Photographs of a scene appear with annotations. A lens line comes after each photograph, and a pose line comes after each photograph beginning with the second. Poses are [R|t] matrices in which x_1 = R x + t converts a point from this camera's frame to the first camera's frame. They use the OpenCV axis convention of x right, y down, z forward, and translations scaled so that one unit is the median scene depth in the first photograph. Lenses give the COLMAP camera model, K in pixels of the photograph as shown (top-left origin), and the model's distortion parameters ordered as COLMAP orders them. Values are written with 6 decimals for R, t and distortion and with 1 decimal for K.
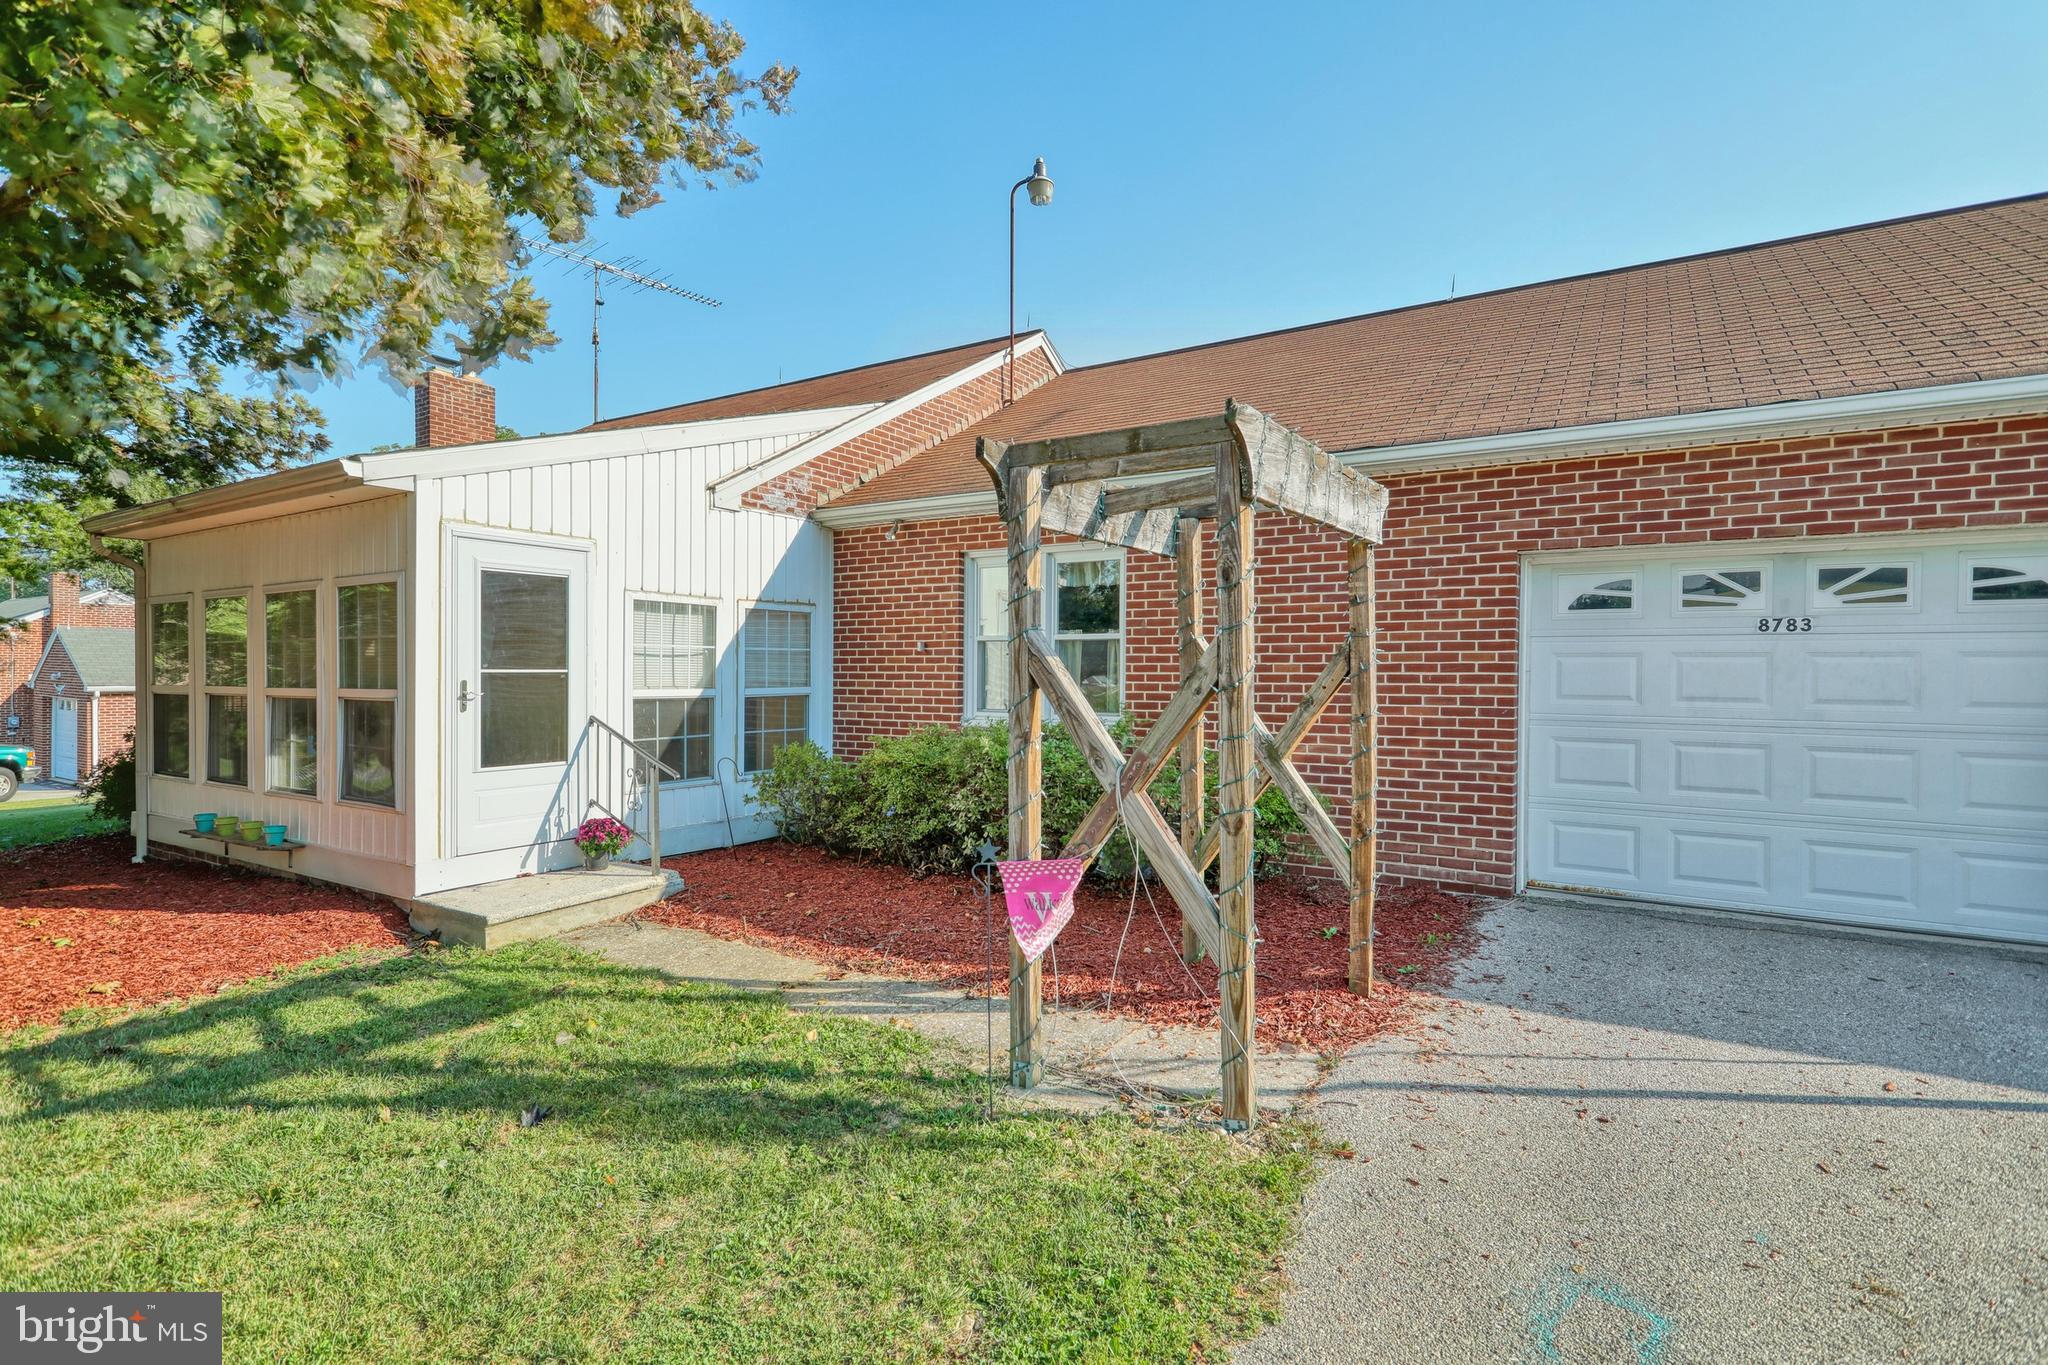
lens RADIAL K [[1006.6, 0, 1020.1], [0, 1006.6, 676.4], [0, 0, 1]] dist [-0.033628, -0.000747]
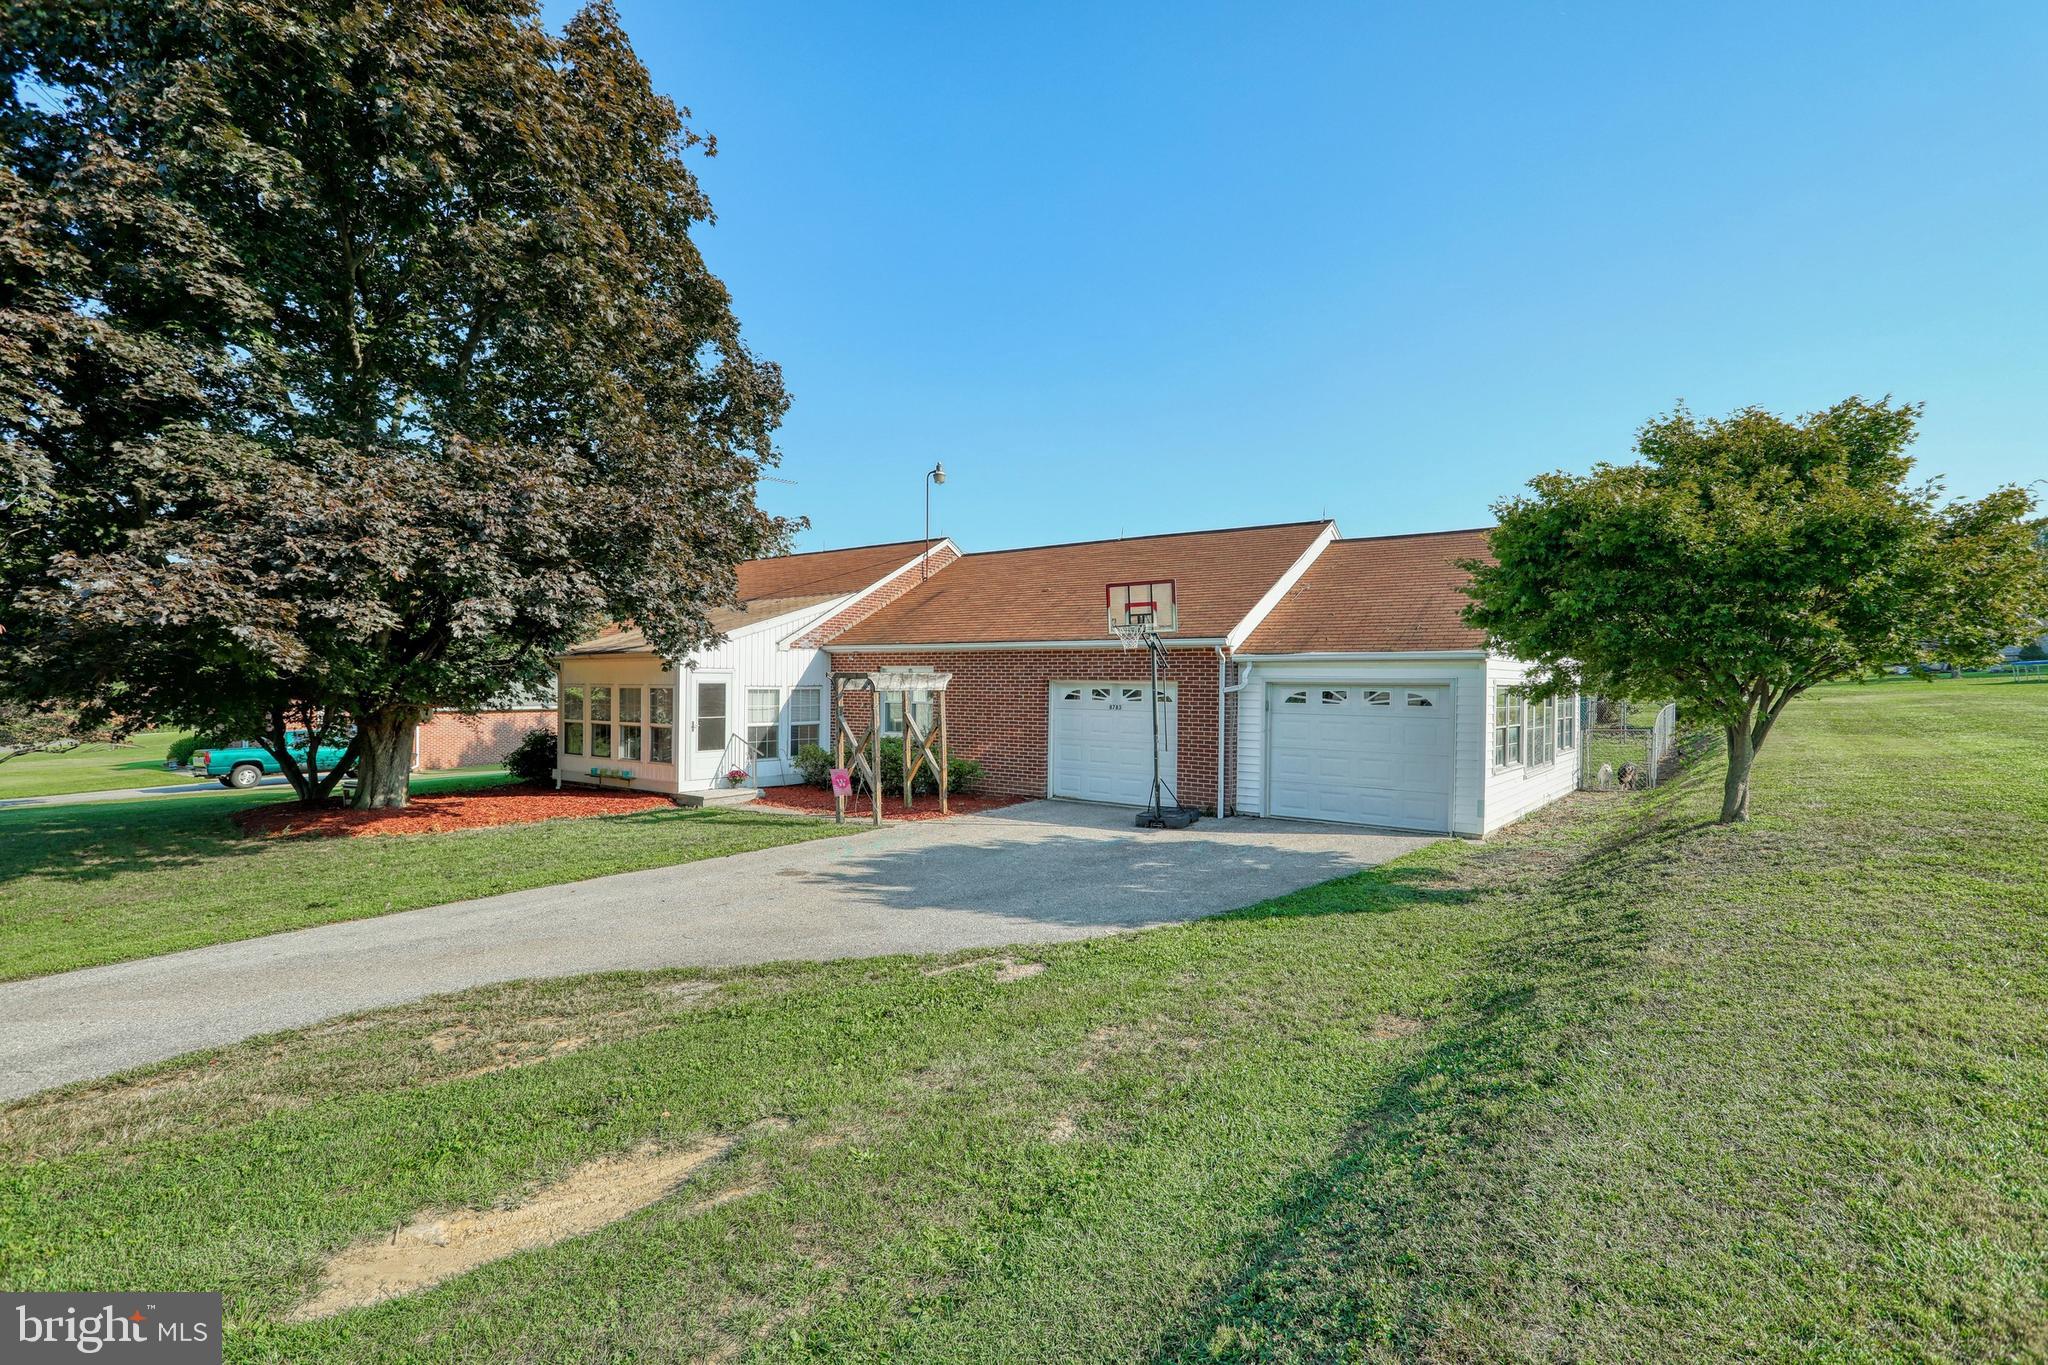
lens RADIAL K [[1006.6, 0, 1030.4], [0, 1006.6, 686.7], [0, 0, 1]] dist [-0.033628, -0.000747]
pose [[0.997219, 0.003632, -0.074438, 0.587787], [-0.004060, 0.999976, -0.005608, -0.075608], [0.074416, 0.005895, 0.997210, -1.682845]]
